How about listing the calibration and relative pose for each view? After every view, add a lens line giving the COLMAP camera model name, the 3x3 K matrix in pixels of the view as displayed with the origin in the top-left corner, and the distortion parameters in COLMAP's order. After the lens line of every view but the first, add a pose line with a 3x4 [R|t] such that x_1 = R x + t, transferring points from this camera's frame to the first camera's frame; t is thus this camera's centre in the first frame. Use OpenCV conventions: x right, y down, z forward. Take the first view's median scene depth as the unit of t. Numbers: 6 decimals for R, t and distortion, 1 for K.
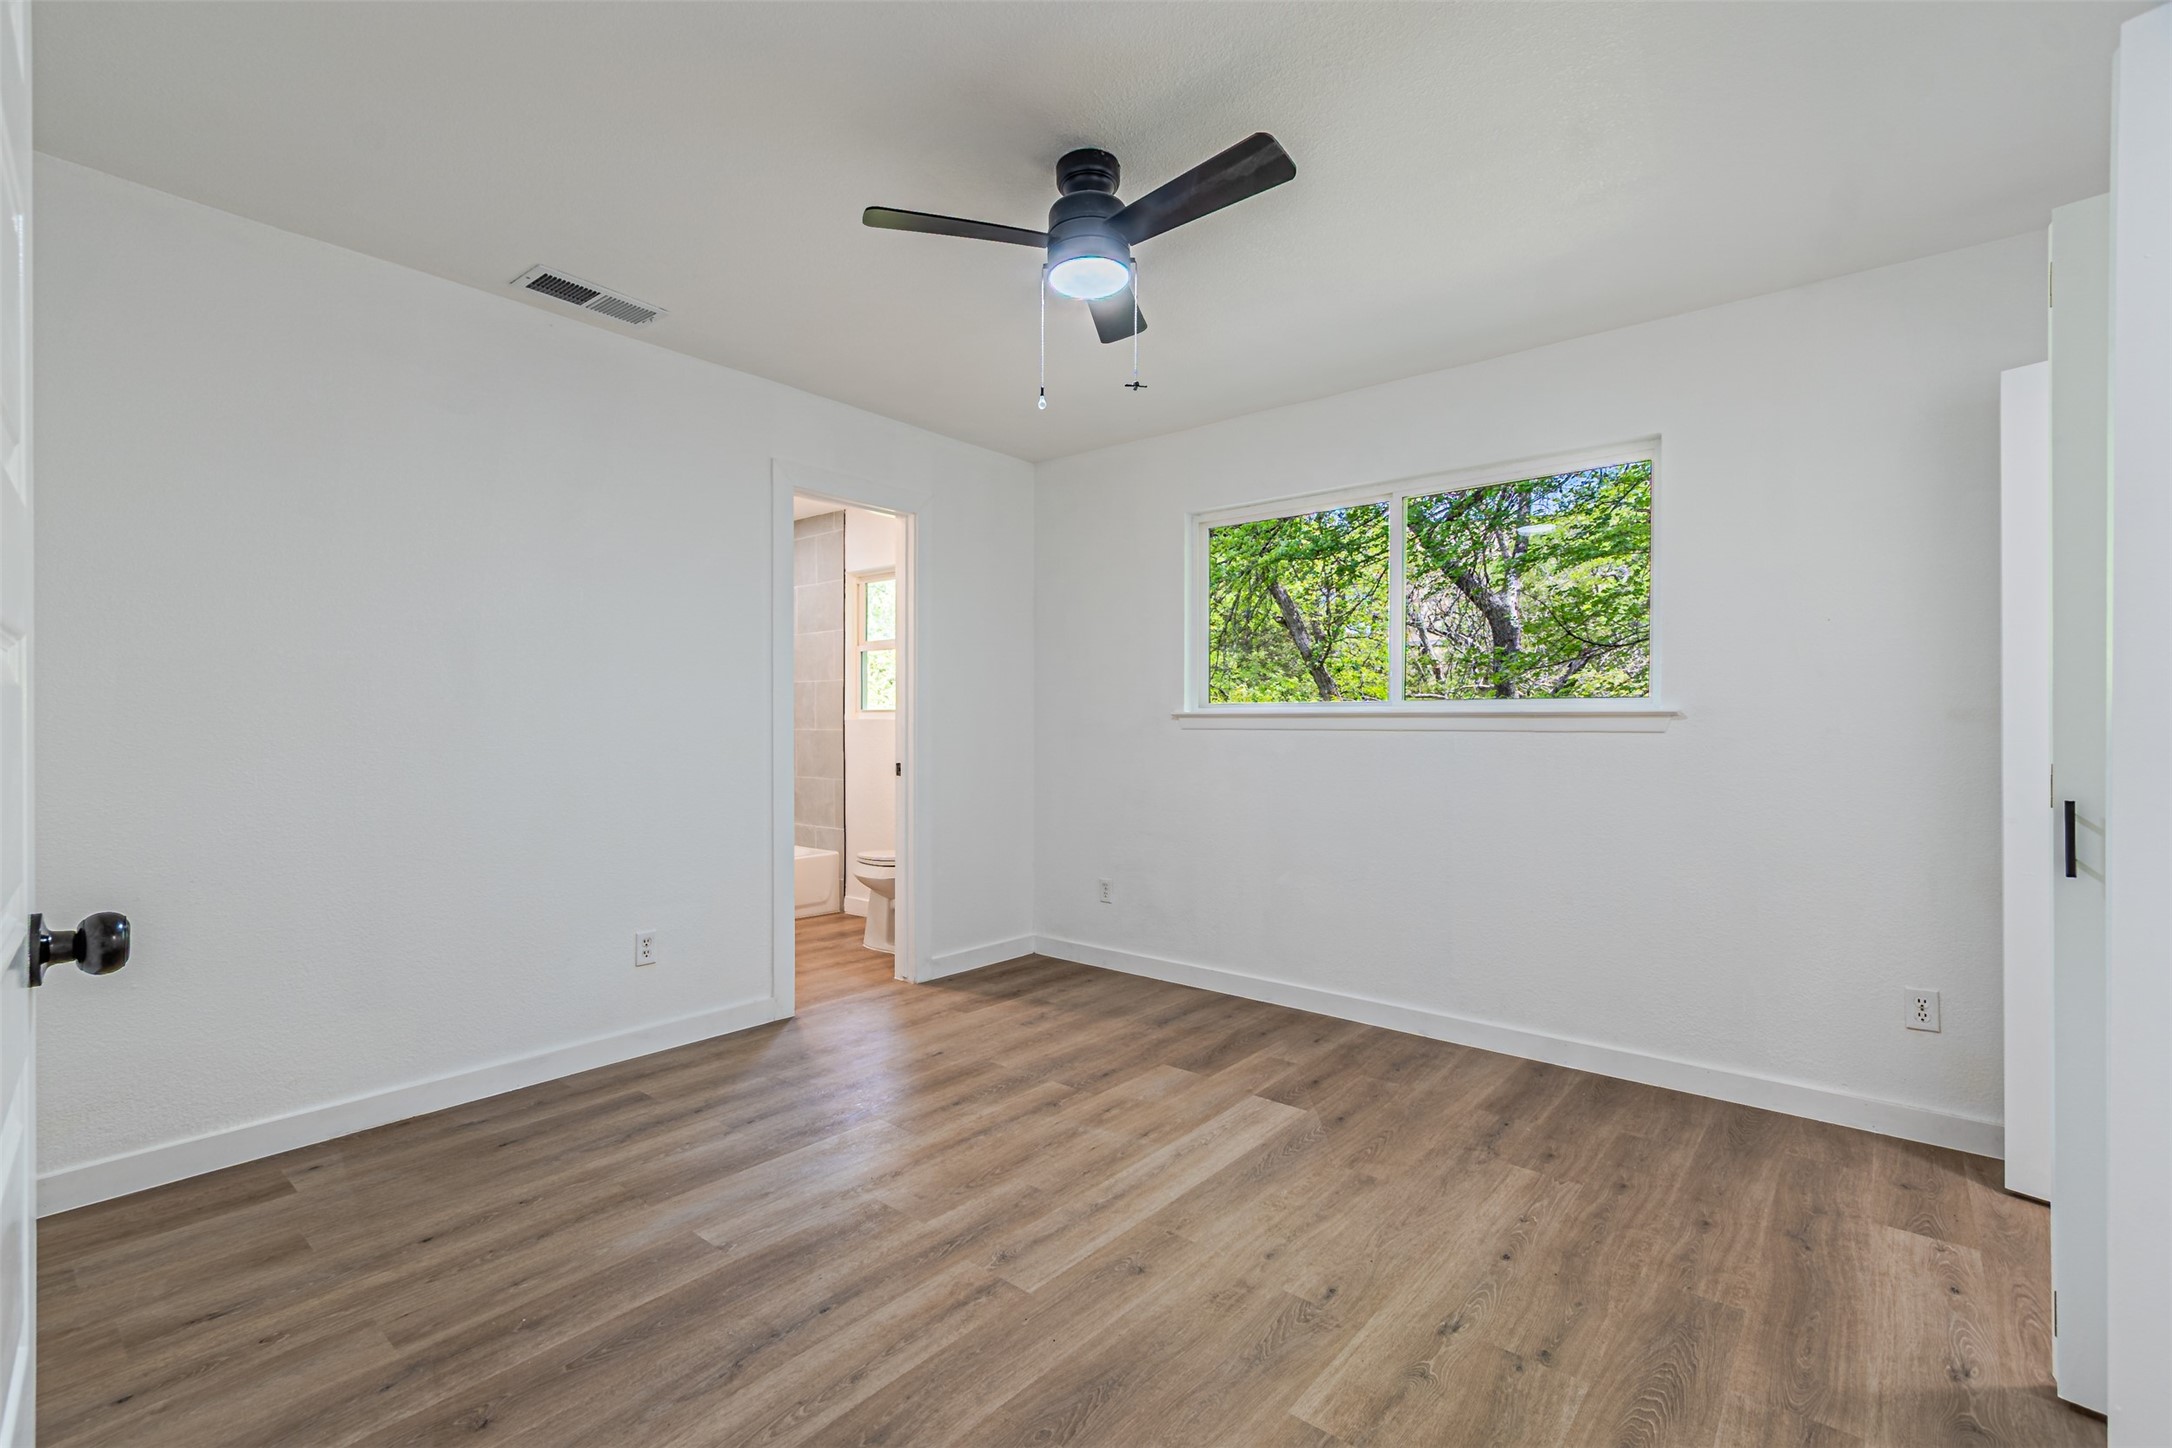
lens RADIAL K [[940.3, 0, 1062.6], [0, 940.3, 732.4], [0, 0, 1]] dist [0.002397, -0.000474]
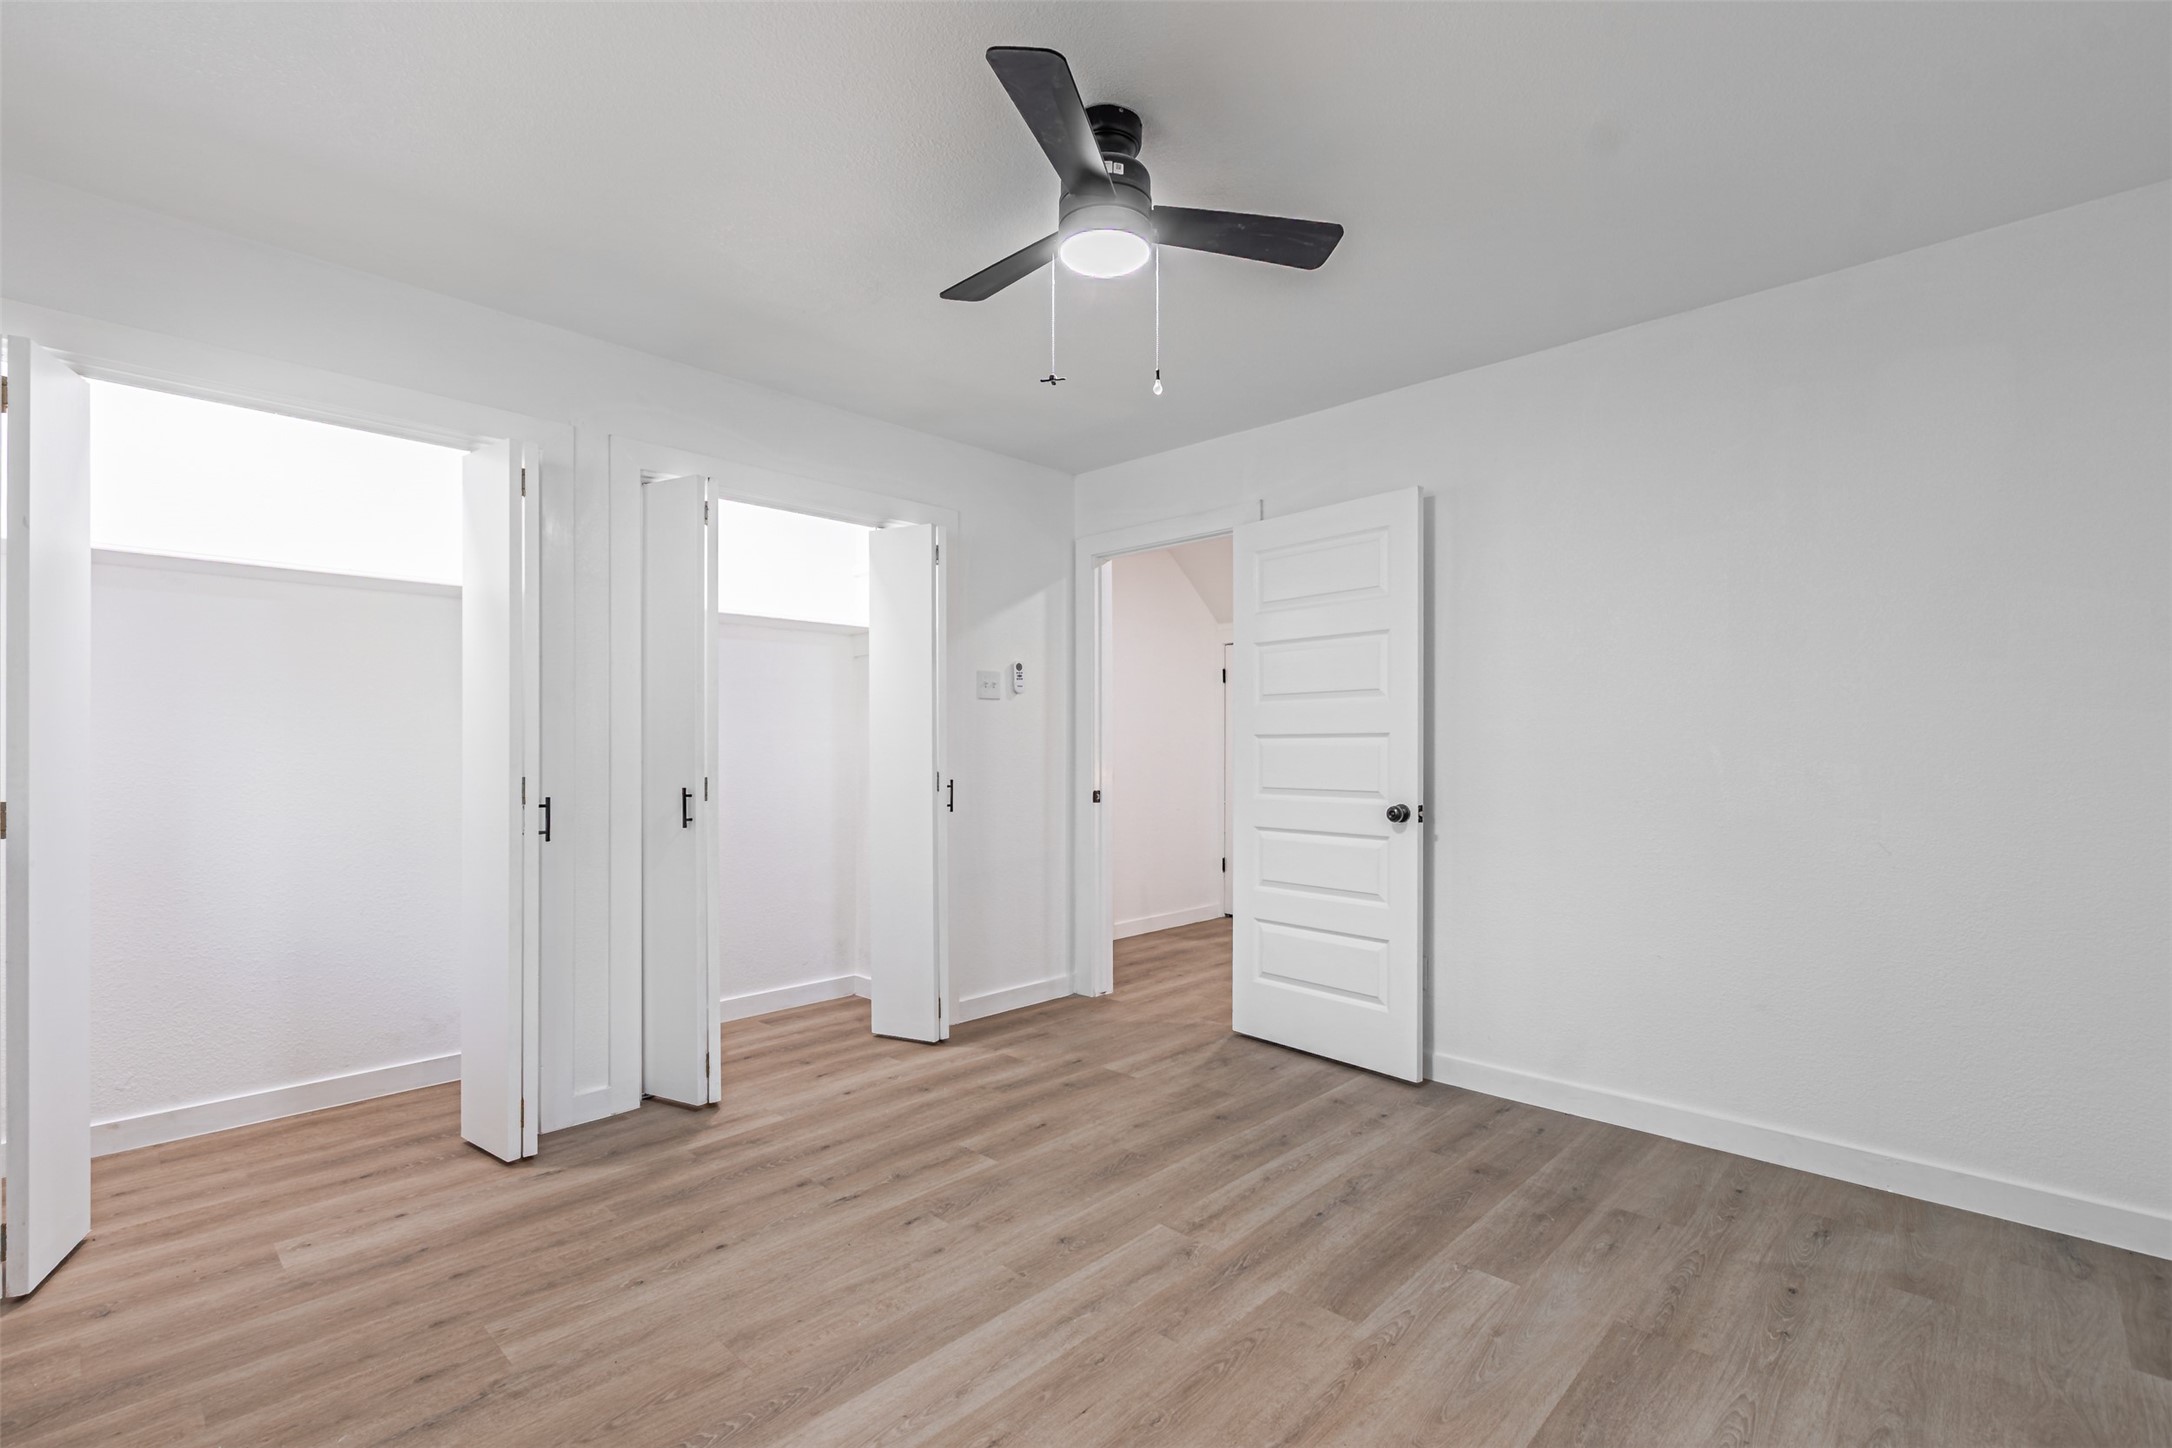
lens RADIAL K [[958.8, 0, 1075.6], [0, 958.8, 734.1], [0, 0, 1]] dist [0.002729, 0.000517]
pose [[-0.998168, -0.001956, 0.060465, -0.000276], [-0.002600, 0.999941, -0.010566, -0.019334], [-0.060441, -0.010704, -0.998114, 2.041182]]
